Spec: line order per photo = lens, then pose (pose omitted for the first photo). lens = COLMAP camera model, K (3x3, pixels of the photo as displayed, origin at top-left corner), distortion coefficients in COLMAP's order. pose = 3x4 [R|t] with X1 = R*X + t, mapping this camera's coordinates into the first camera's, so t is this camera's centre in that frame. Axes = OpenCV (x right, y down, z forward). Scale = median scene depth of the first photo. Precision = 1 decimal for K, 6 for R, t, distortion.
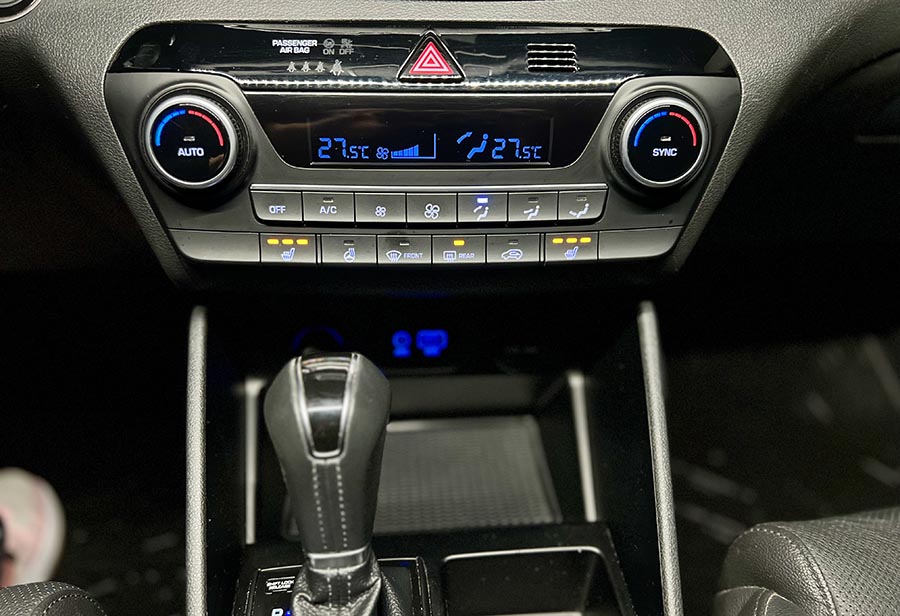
lens RADIAL K [[701.1, 0, 448.1], [0, 701.1, 309.4], [0, 0, 1]] dist [0.024137, -0.029287]
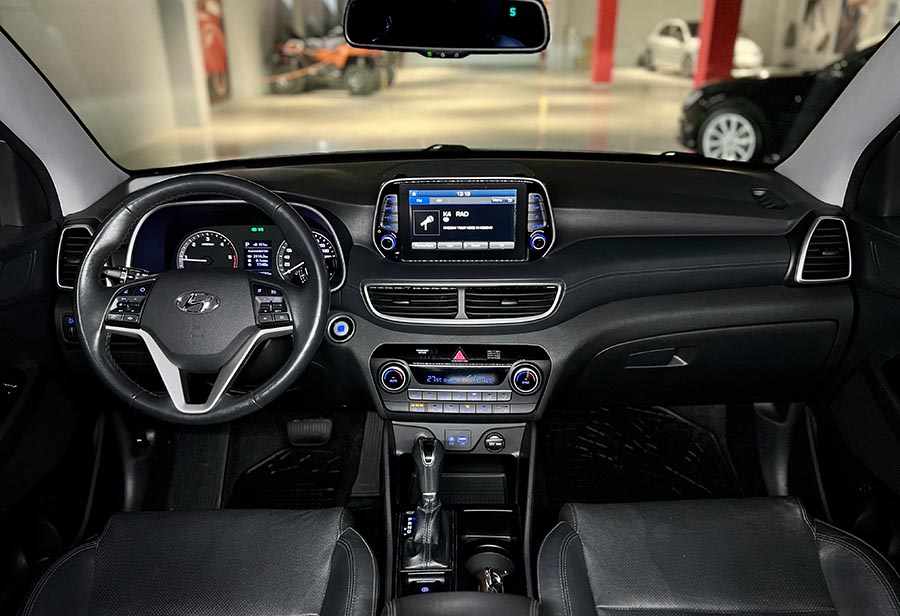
lens RADIAL K [[701.1, 0, 459.7], [0, 701.1, 305.9], [0, 0, 1]] dist [0.024137, -0.029287]
pose [[0.994753, 0.006878, -0.102072, 0.337849], [-0.025994, 0.981986, -0.187156, 0.063648], [0.098946, 0.188827, 0.977013, -2.534829]]
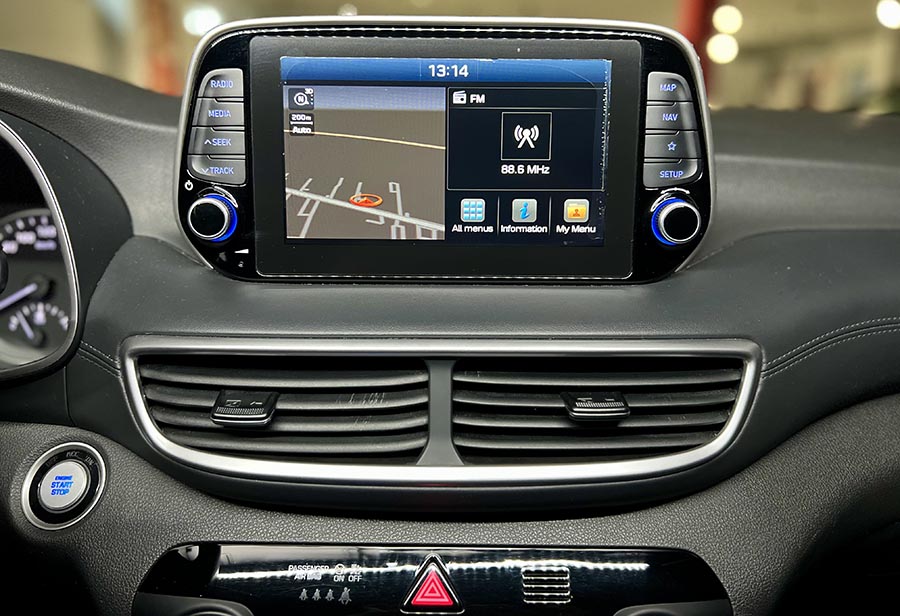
lens RADIAL K [[701.1, 0, 451.9], [0, 701.1, 293.1], [0, 0, 1]] dist [0.024137, -0.029287]
pose [[0.998568, 0.006828, -0.053050, 0.058901], [-0.022346, 0.954377, -0.297768, -0.465803], [0.048597, 0.298527, 0.953163, -0.156805]]
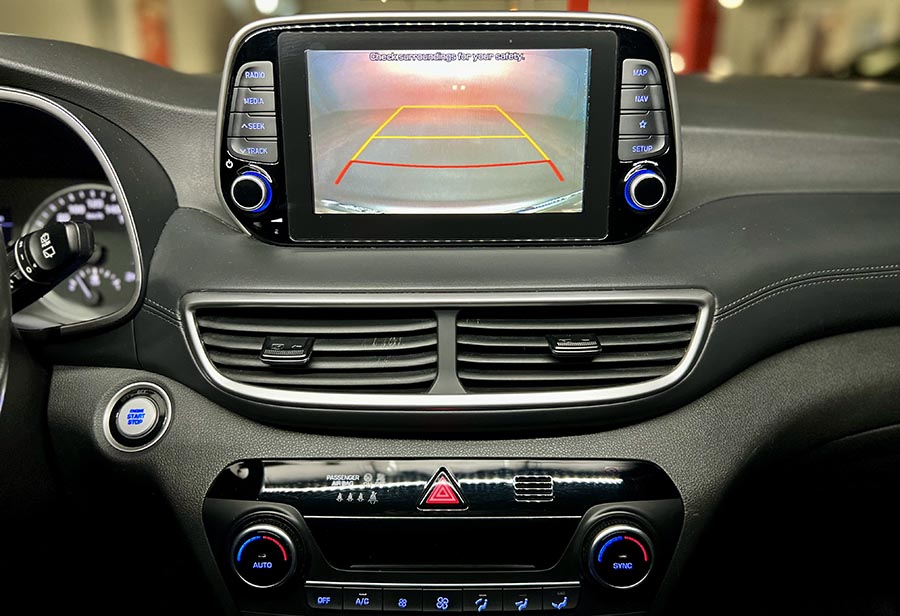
lens RADIAL K [[701.1, 0, 446.3], [0, 701.1, 323.7], [0, 0, 1]] dist [0.024137, -0.029287]
pose [[0.998133, 0.000359, -0.061075, 0.064330], [-0.012746, 0.979190, -0.202547, -0.396589], [0.059732, 0.202947, 0.977366, -0.374313]]
